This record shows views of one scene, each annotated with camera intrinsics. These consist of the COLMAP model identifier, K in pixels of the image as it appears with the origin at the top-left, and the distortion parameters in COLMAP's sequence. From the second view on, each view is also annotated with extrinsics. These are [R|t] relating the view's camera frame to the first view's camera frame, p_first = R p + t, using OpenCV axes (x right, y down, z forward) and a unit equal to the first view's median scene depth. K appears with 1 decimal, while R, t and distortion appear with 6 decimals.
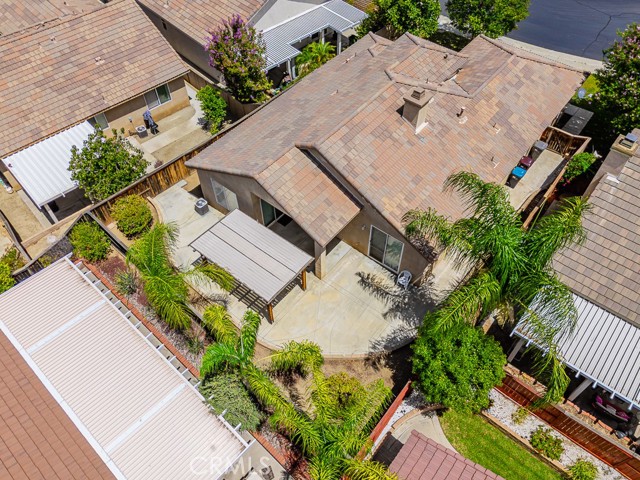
lens RADIAL K [[458.8, 0, 320.0], [0, 458.8, 240.0], [0, 0, 1]] dist [0.053151, -0.035897]
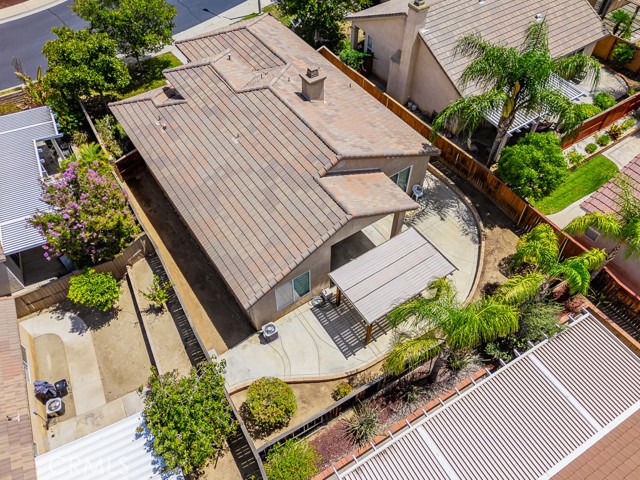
lens RADIAL K [[458.8, 0, 320.0], [0, 458.8, 240.0], [0, 0, 1]] dist [0.053151, -0.035897]
pose [[0.307944, -0.756039, 0.577560, -0.691484], [0.726148, 0.579004, 0.370761, -0.479820], [-0.614719, 0.305220, 0.727297, 0.362273]]
